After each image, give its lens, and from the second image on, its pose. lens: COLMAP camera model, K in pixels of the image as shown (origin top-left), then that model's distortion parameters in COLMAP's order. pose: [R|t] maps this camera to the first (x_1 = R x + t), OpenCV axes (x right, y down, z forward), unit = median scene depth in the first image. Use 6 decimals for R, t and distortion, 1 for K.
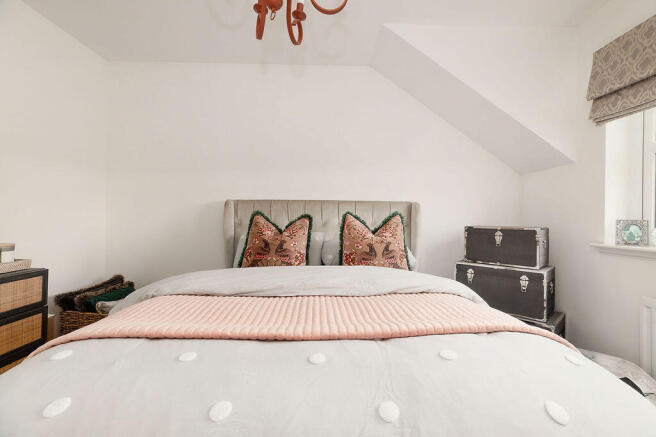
lens RADIAL K [[295.1, 0, 326.1], [0, 295.1, 214.9], [0, 0, 1]] dist [0.012407, -0.000036]
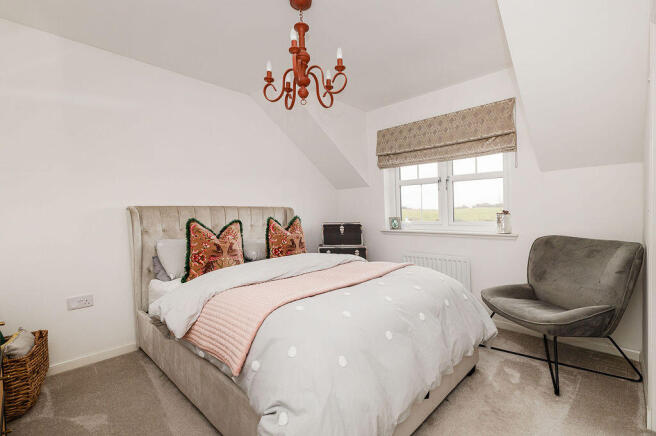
lens RADIAL K [[295.1, 0, 332.1], [0, 295.1, 216.1], [0, 0, 1]] dist [0.012407, -0.000036]
pose [[0.690798, -0.026334, 0.722568, -0.696813], [0.018202, 0.999653, 0.019031, -0.034446], [-0.722818, 0.000006, 0.691038, -0.108555]]
